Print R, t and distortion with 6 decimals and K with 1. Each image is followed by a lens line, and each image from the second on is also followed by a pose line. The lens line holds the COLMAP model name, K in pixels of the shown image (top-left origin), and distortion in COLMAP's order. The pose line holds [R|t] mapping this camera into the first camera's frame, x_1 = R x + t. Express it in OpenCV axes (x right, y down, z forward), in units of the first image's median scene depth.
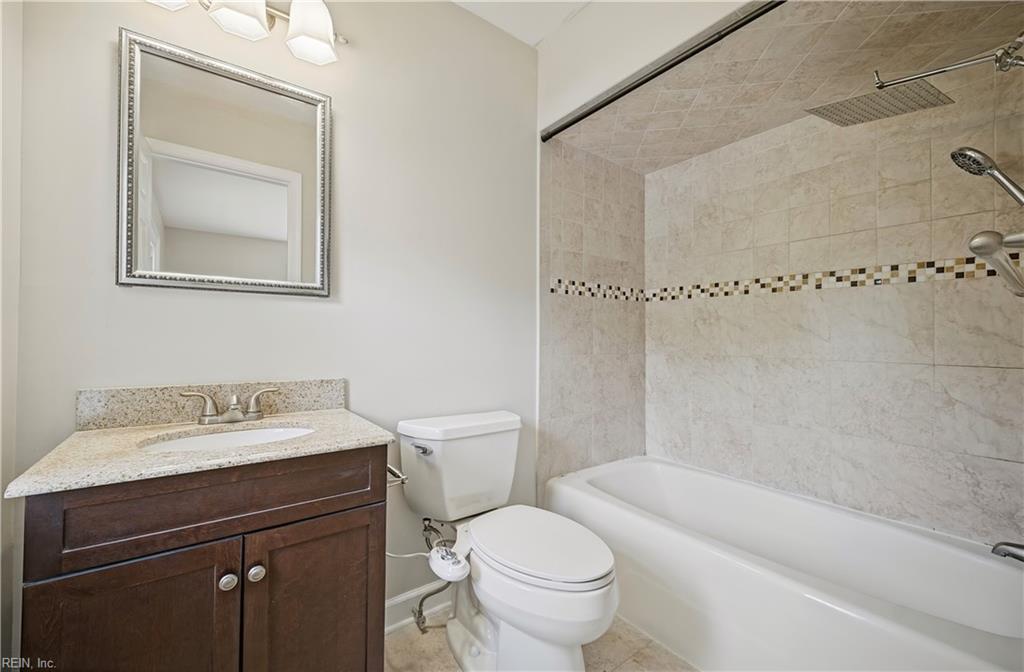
lens RADIAL K [[405.1, 0, 513.1], [0, 405.1, 334.9], [0, 0, 1]] dist [-0.005732, 0.001653]
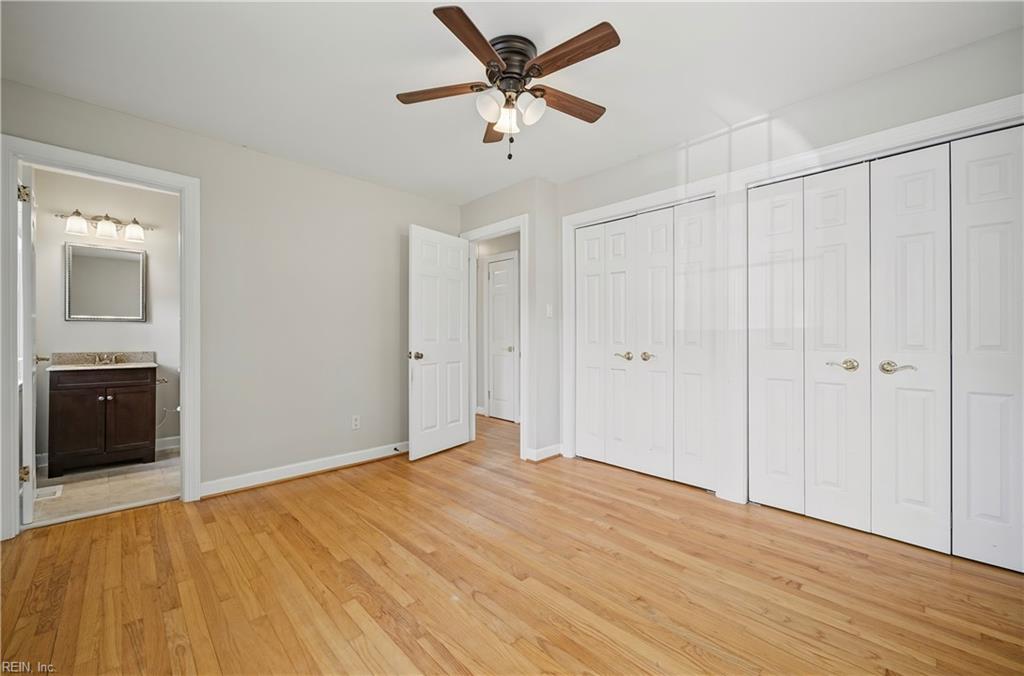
lens RADIAL K [[405.1, 0, 509.8], [0, 405.1, 339.7], [0, 0, 1]] dist [-0.005732, 0.001653]
pose [[0.992765, -0.012521, 0.119419, 2.262823], [0.012933, 0.999913, -0.002679, 0.088034], [-0.119375, 0.004204, 0.992840, -2.745690]]
